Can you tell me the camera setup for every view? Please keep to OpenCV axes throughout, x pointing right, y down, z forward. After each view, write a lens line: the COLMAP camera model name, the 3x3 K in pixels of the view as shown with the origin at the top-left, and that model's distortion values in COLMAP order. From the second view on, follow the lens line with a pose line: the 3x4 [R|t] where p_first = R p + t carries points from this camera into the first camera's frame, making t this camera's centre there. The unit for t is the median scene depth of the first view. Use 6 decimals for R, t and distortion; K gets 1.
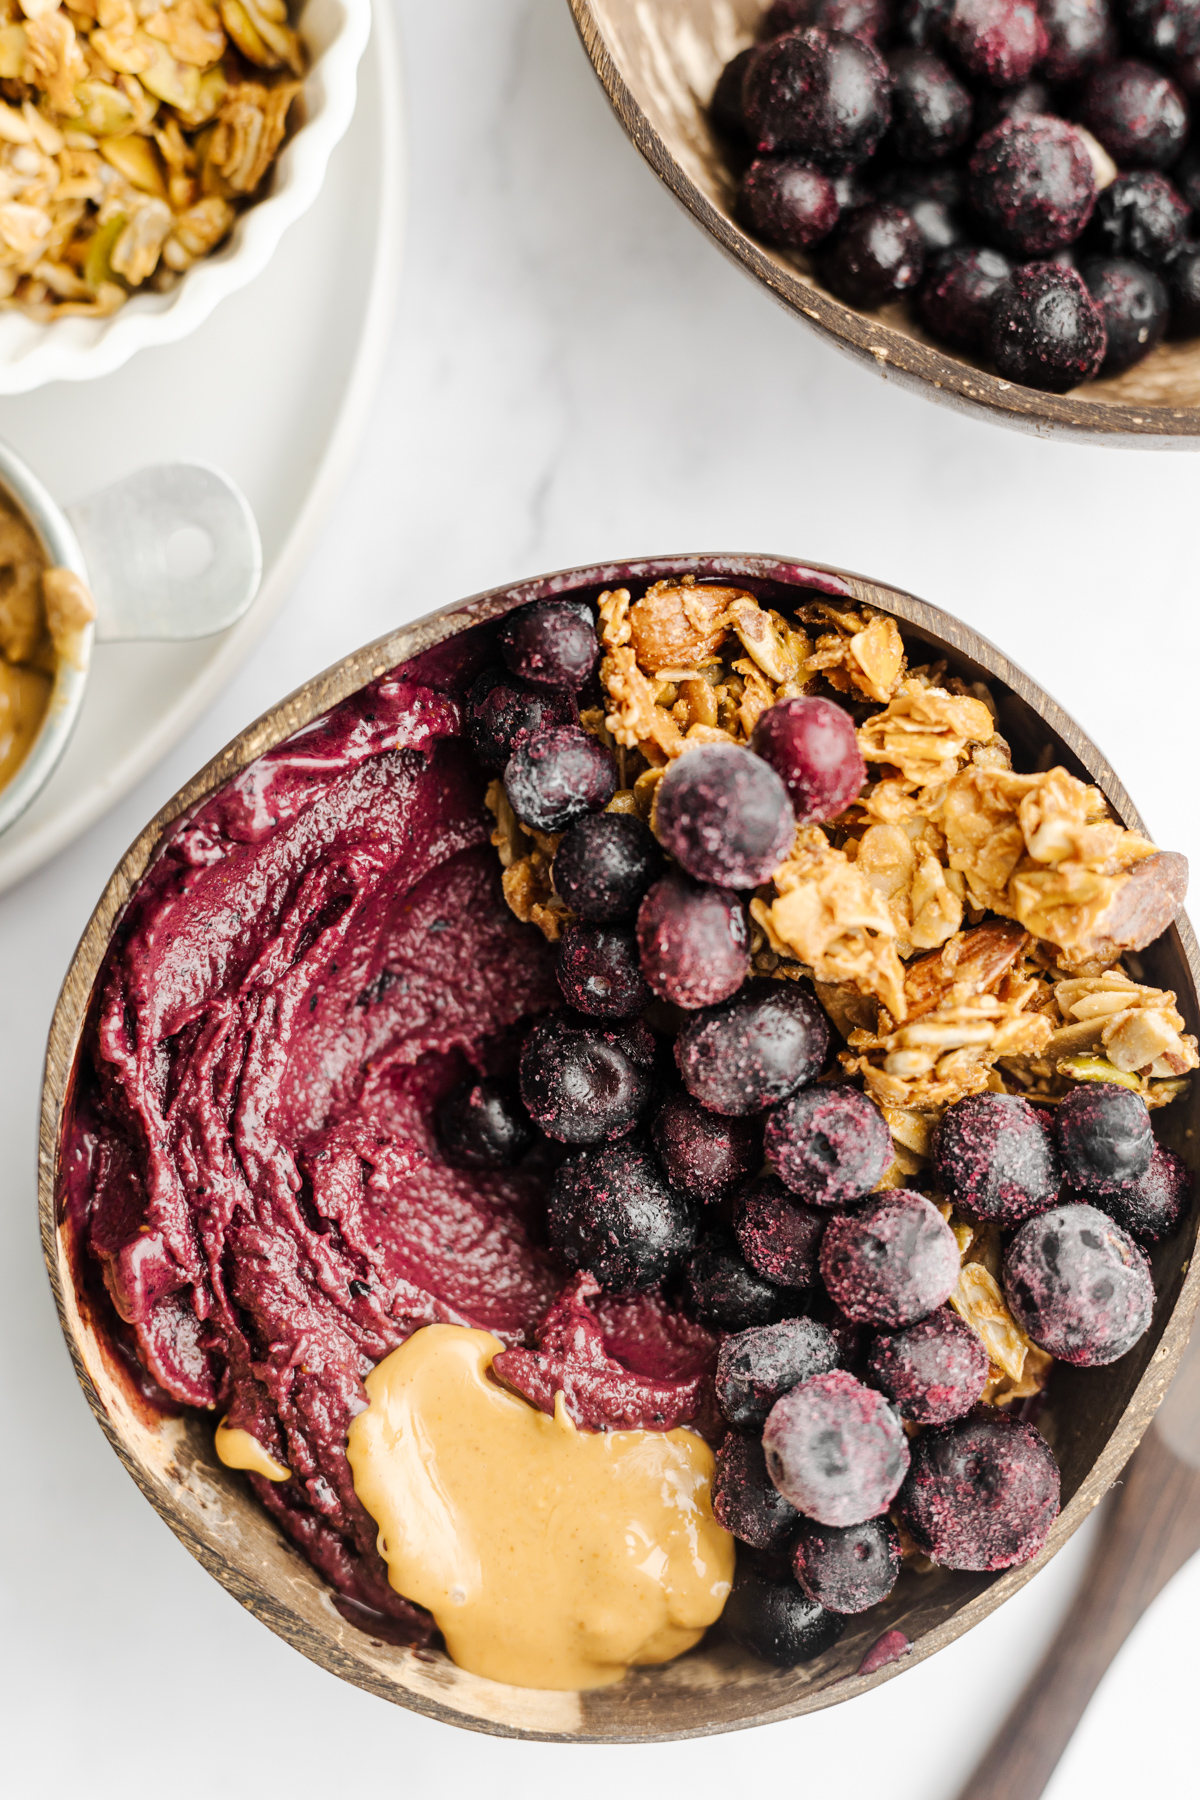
lens RADIAL K [[2788.3, 0, 598.7], [0, 2788.3, 899.6], [0, 0, 1]] dist [-0.065347, 0.000000]
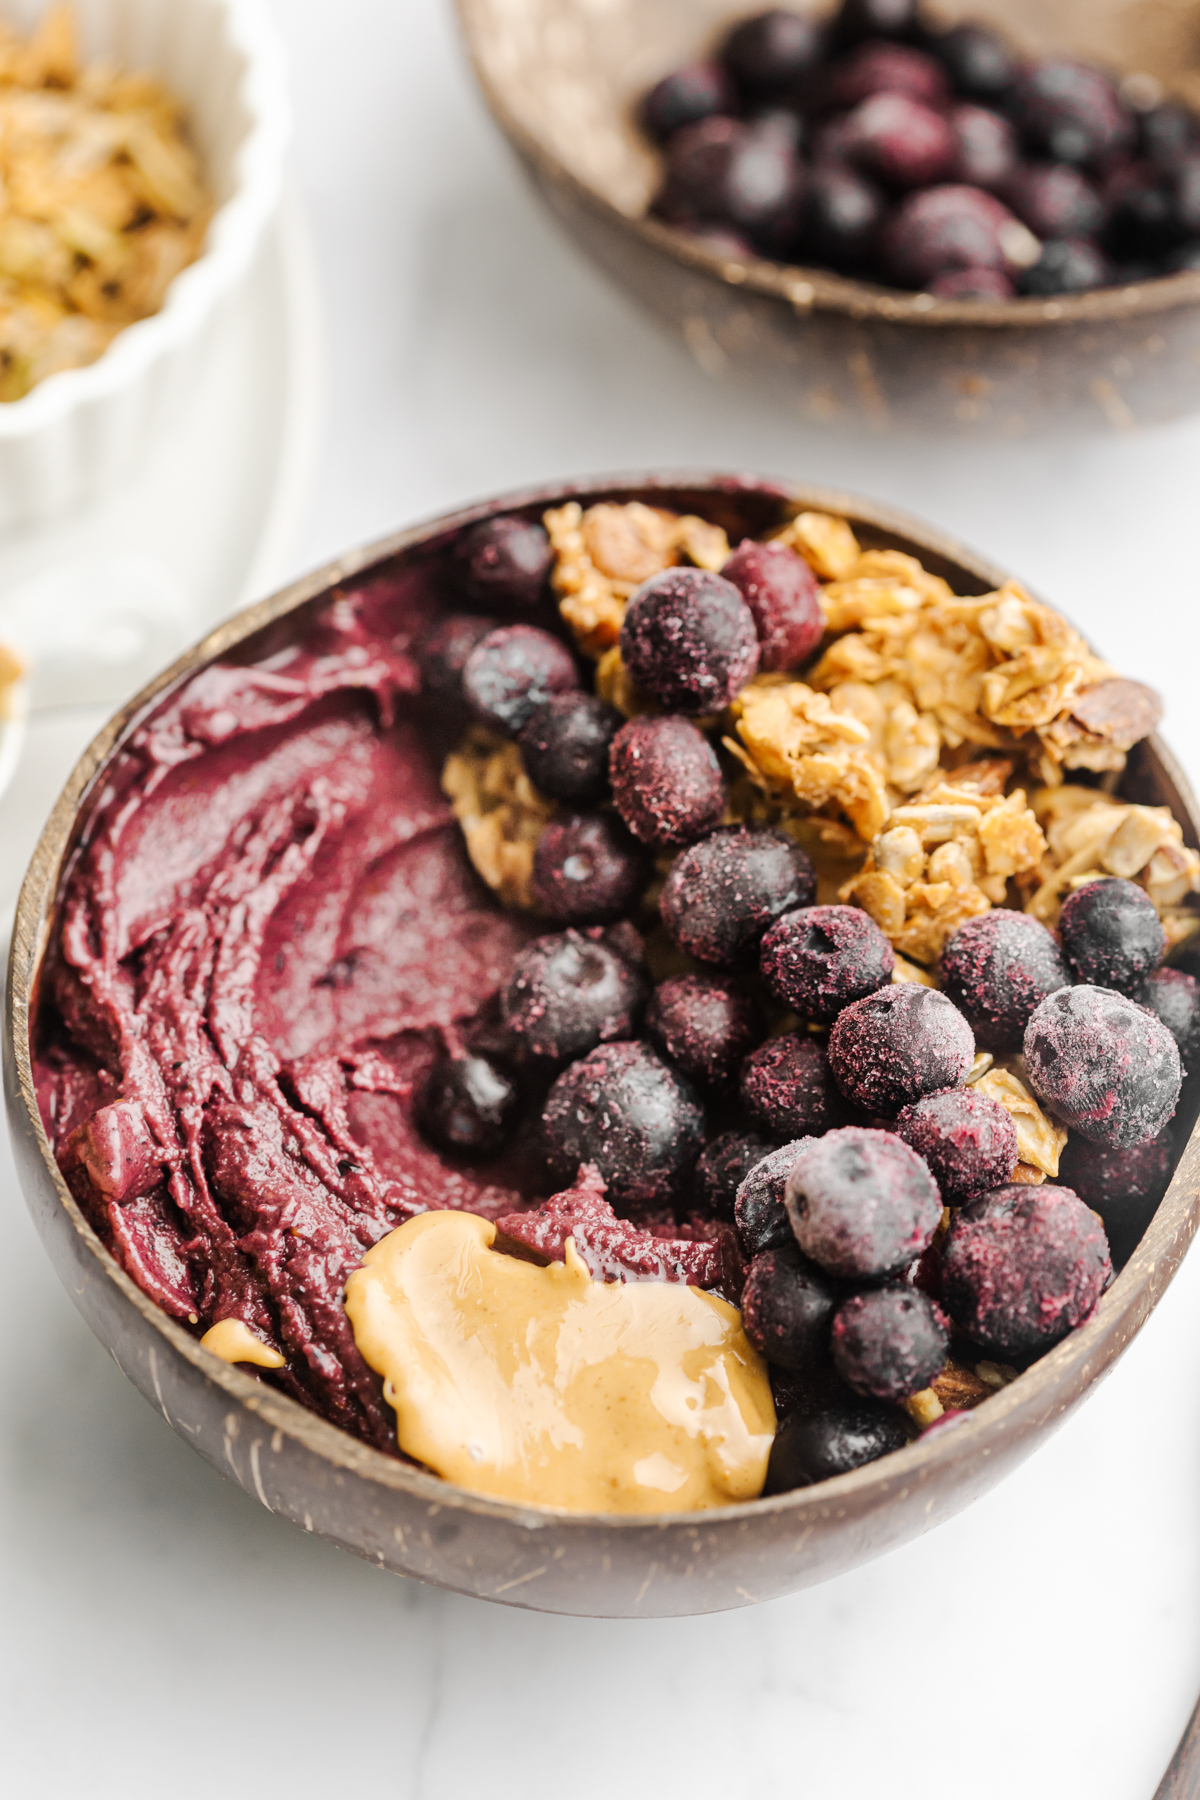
lens RADIAL K [[5103.4, 0, 601.6], [0, 5103.4, 900.0], [0, 0, 1]] dist [-0.271867, 0.000000]
pose [[0.996572, -0.078725, 0.025445, -0.037932], [0.081580, 0.883824, -0.460651, 0.864744], [0.013776, 0.461148, 0.887216, -0.566453]]
